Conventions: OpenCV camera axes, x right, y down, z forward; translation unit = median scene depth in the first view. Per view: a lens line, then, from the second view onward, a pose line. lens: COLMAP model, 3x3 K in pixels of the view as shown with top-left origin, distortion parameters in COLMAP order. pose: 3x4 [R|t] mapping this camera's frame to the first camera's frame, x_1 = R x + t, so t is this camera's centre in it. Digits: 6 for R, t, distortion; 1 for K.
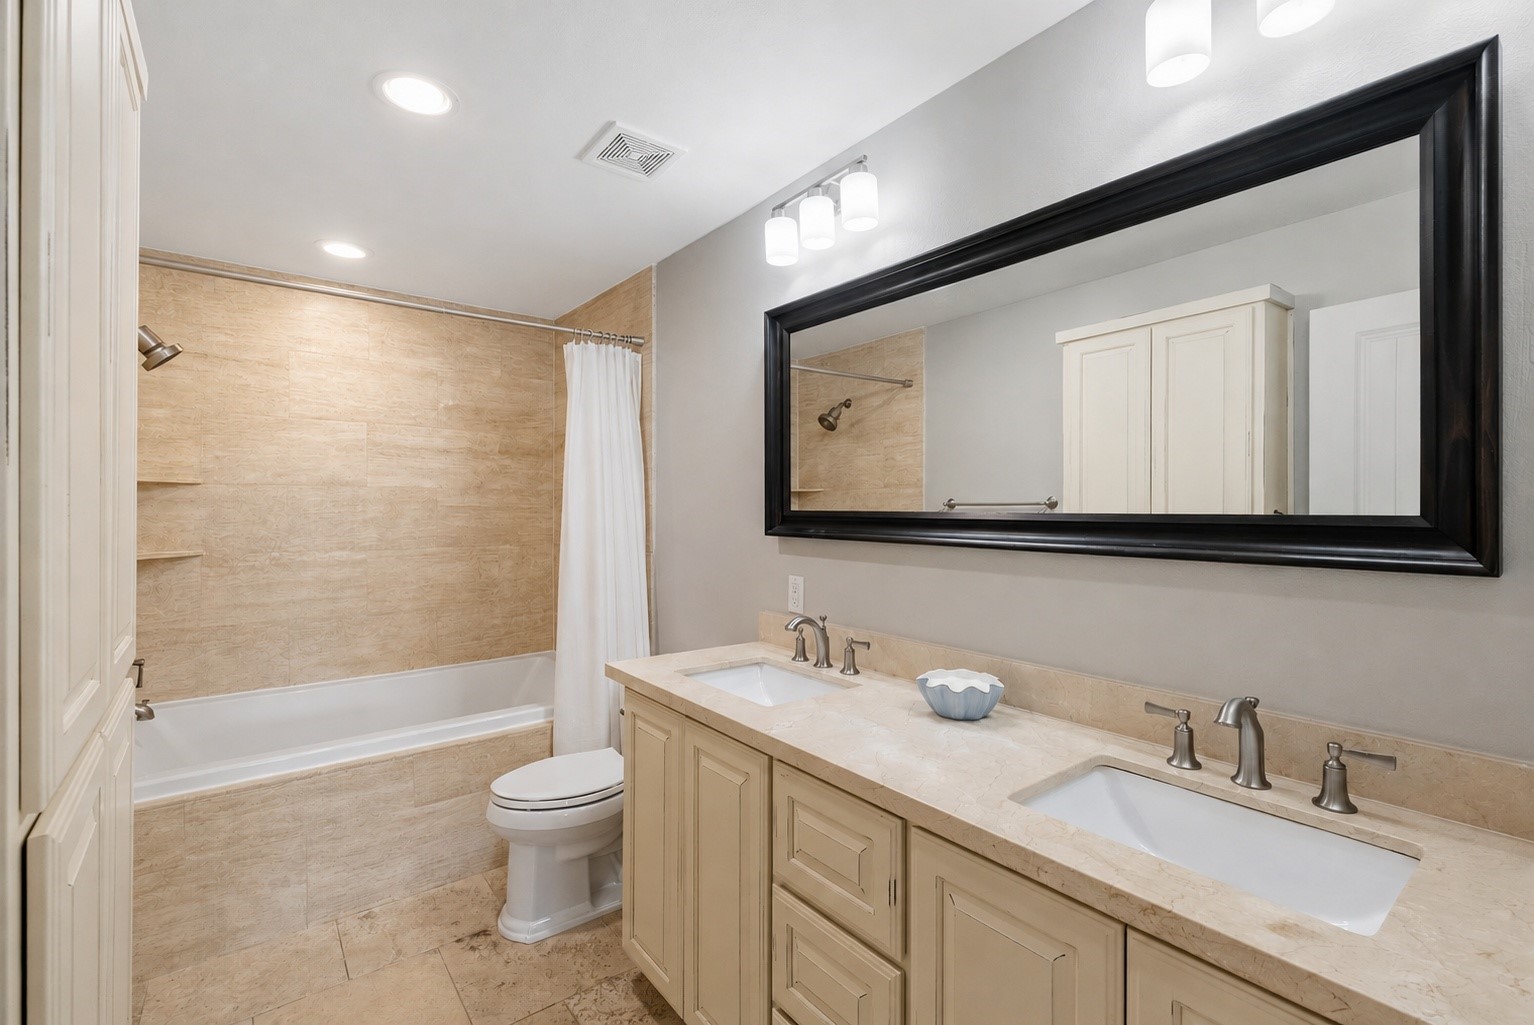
lens RADIAL K [[683.0, 0, 770.4], [0, 683.0, 508.4], [0, 0, 1]] dist [0.001447, 0.001448]
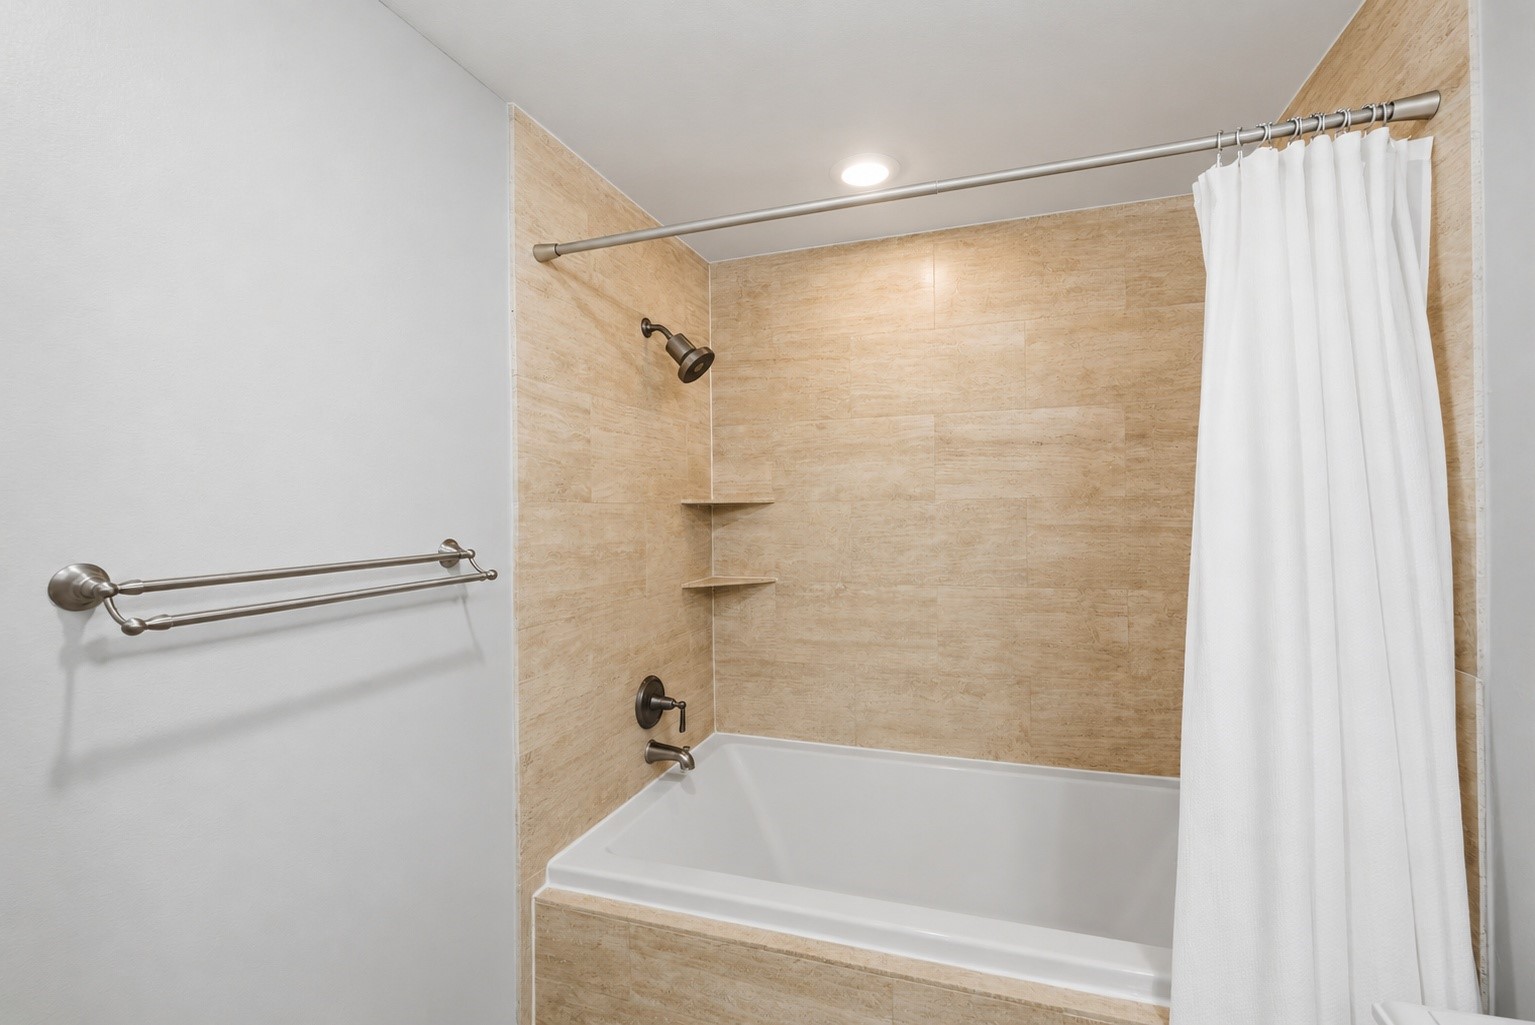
lens RADIAL K [[683.5, 0, 774.8], [0, 683.5, 508.1], [0, 0, 1]] dist [0.001447, 0.001448]
pose [[0.558822, -0.011729, -0.829205, -0.075538], [0.011287, 0.999915, -0.006537, -0.021575], [0.829211, -0.005706, 0.558907, 0.463988]]
